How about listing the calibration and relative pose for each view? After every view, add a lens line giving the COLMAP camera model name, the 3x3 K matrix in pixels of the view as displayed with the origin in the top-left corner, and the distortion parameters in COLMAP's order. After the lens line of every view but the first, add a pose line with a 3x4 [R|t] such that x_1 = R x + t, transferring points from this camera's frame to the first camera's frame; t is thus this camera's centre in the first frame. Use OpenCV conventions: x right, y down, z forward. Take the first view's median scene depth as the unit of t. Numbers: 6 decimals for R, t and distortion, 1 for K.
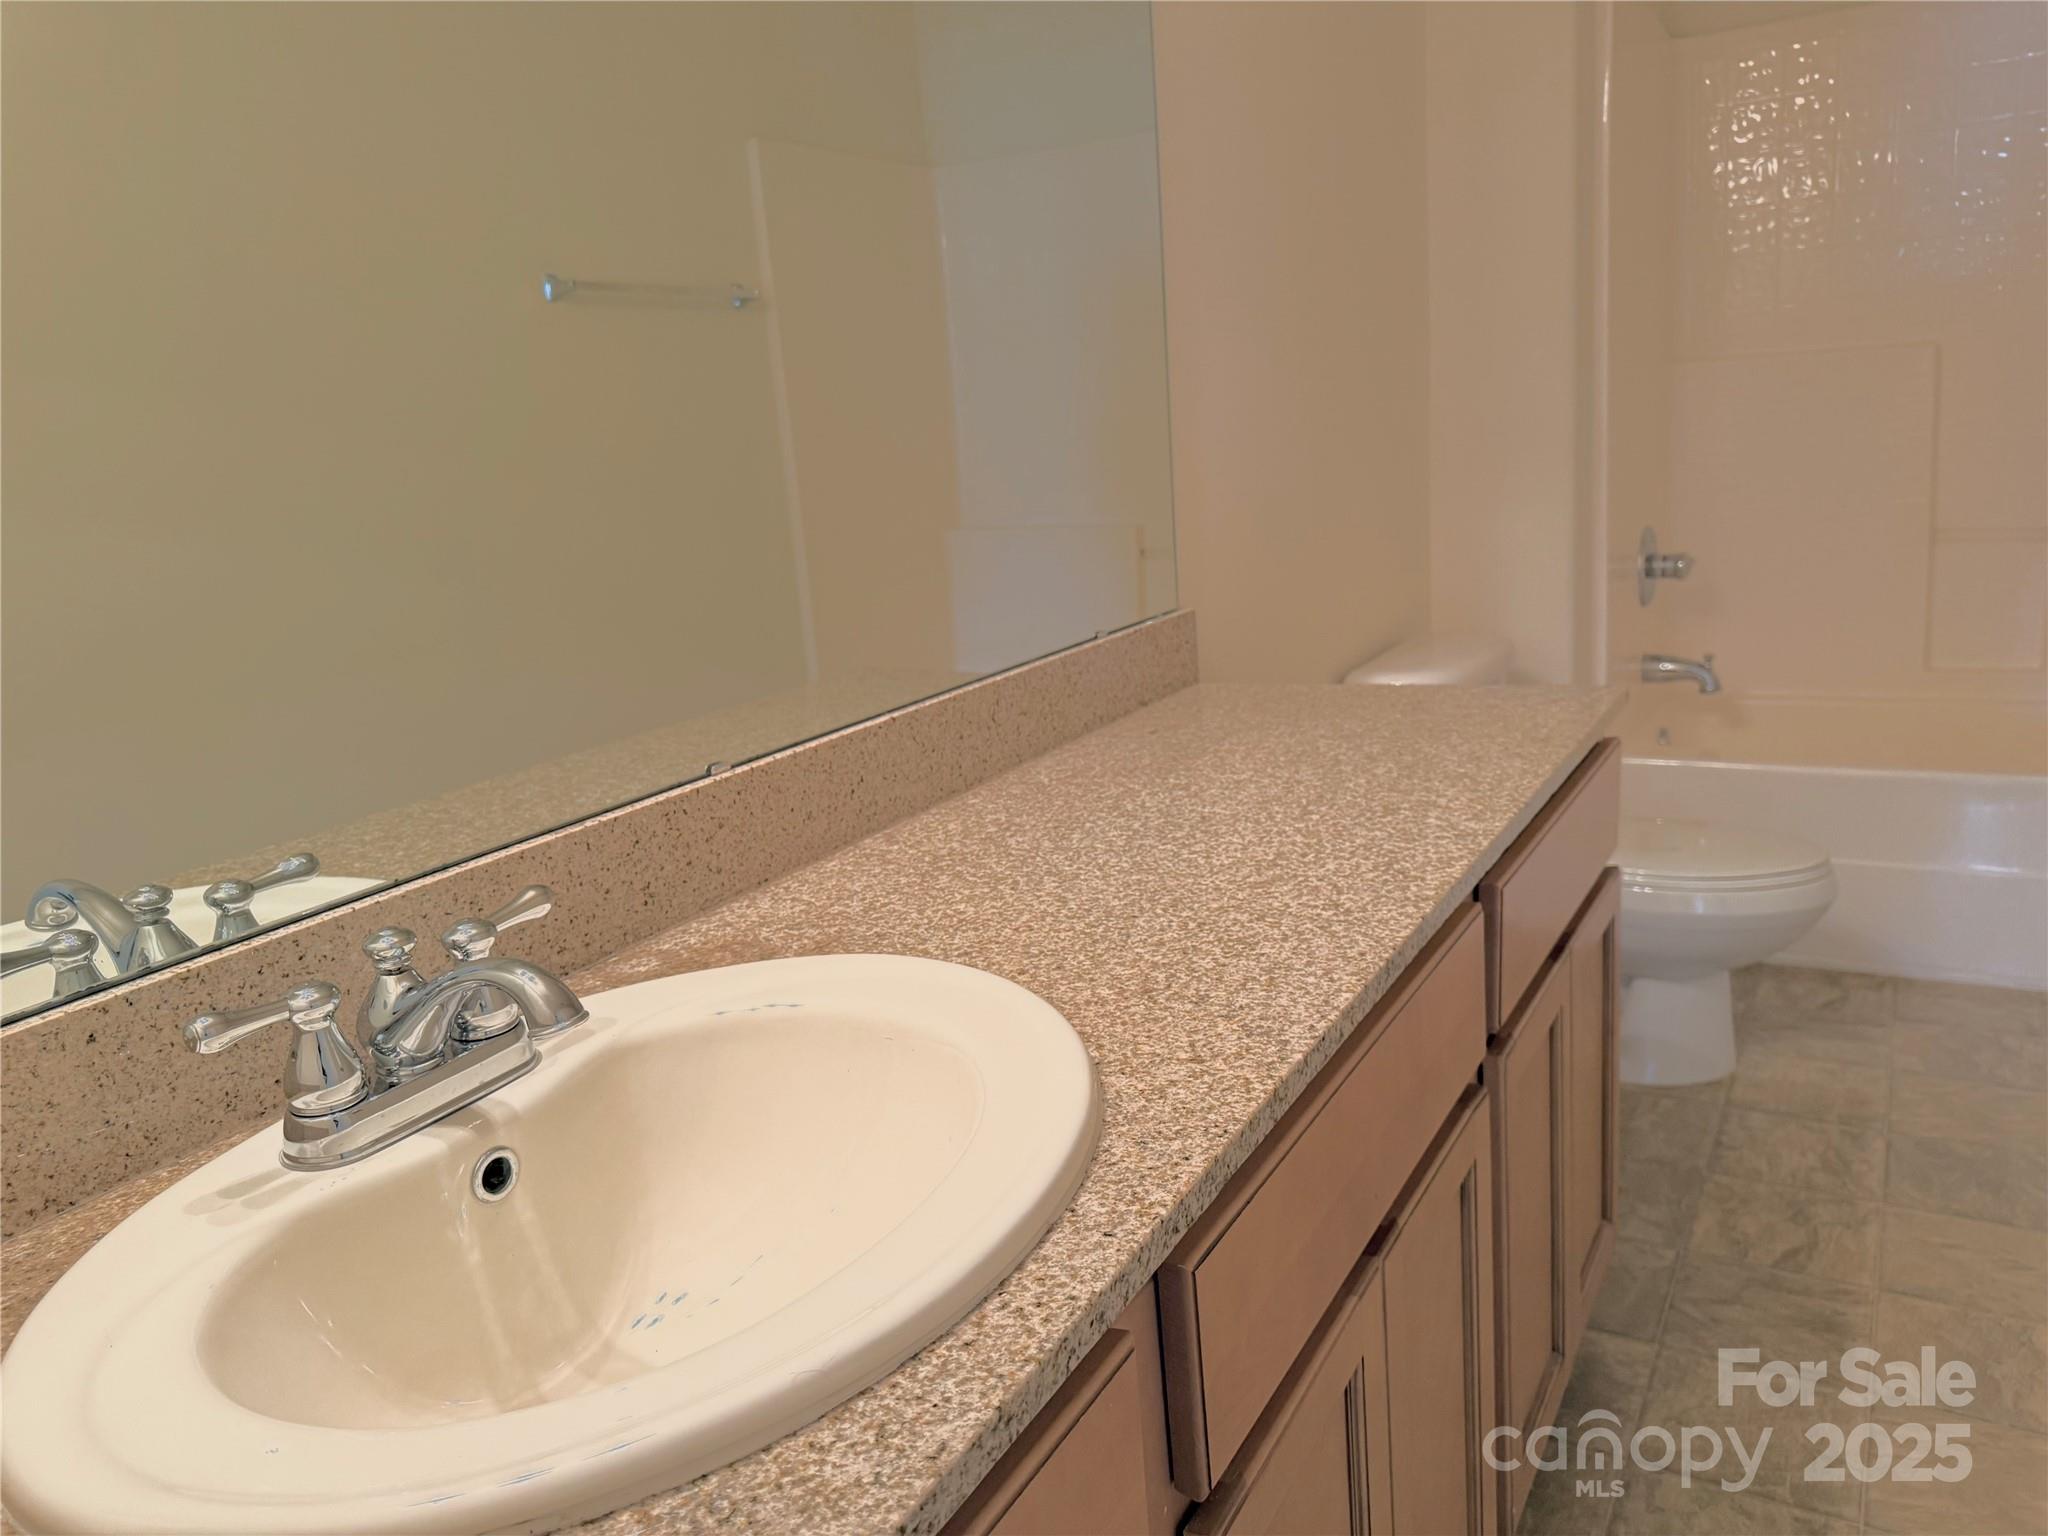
lens RADIAL K [[1448.9, 0, 1020.6], [0, 1448.9, 770.1], [0, 0, 1]] dist [0.097374, -0.103382]
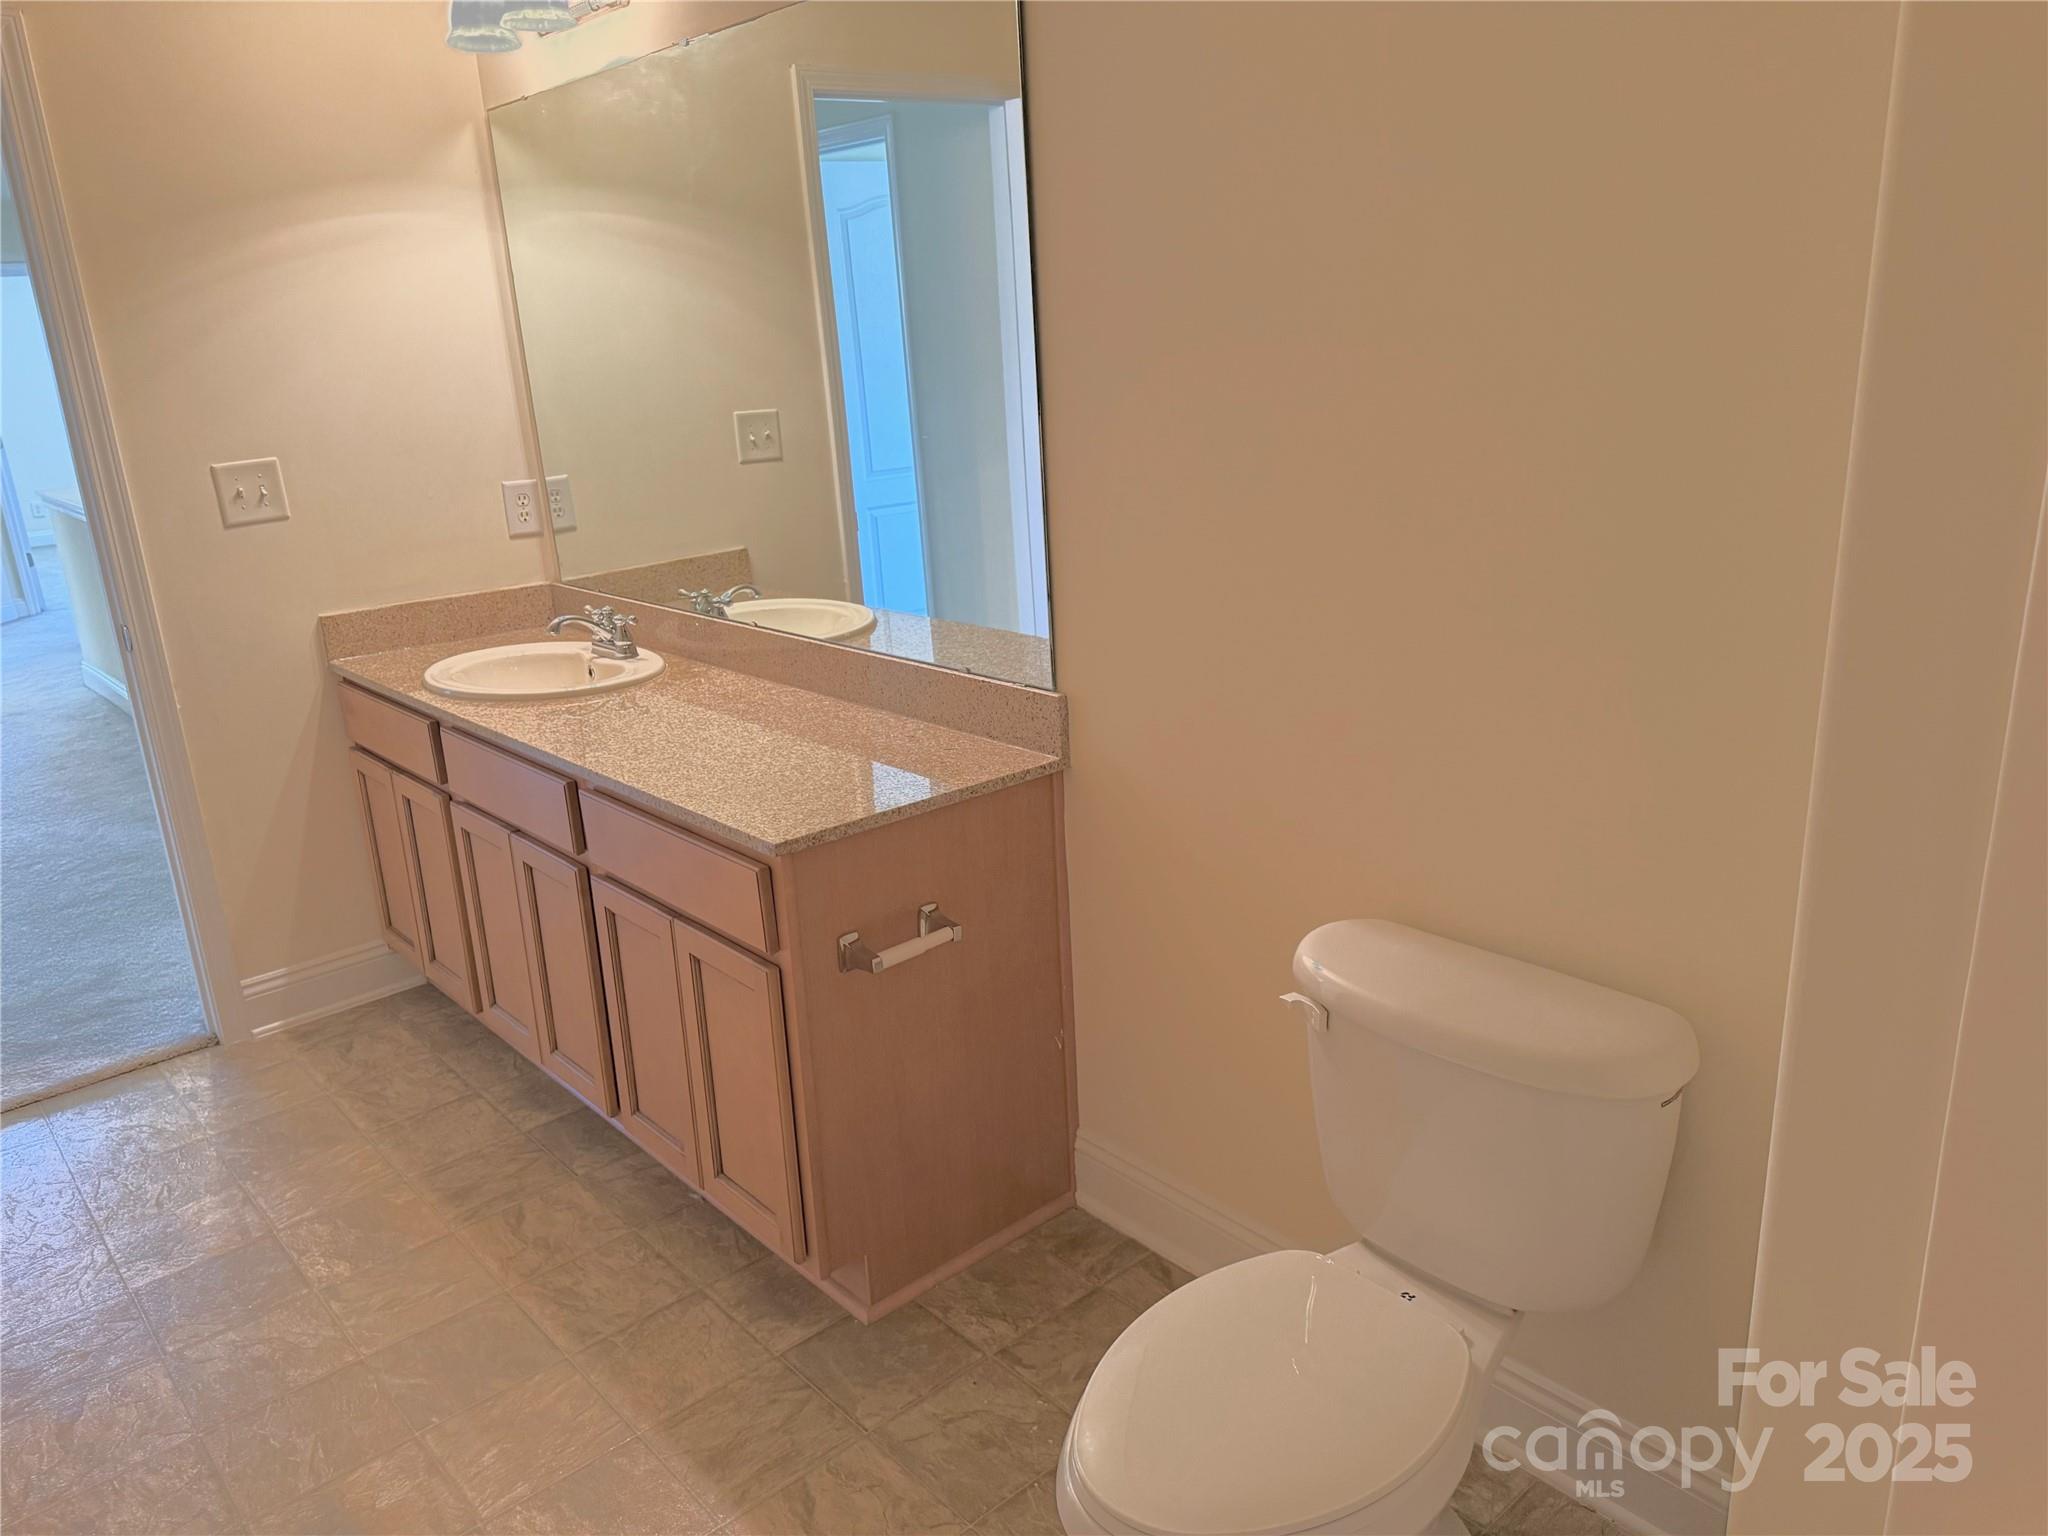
lens RADIAL K [[1448.9, 0, 1020.6], [0, 1448.9, 770.1], [0, 0, 1]] dist [0.097374, -0.103382]
pose [[-0.298397, 0.362577, -0.882891, 1.463745], [-0.156692, 0.893873, 0.420046, -0.673521], [0.941492, 0.263682, -0.209916, 1.523414]]
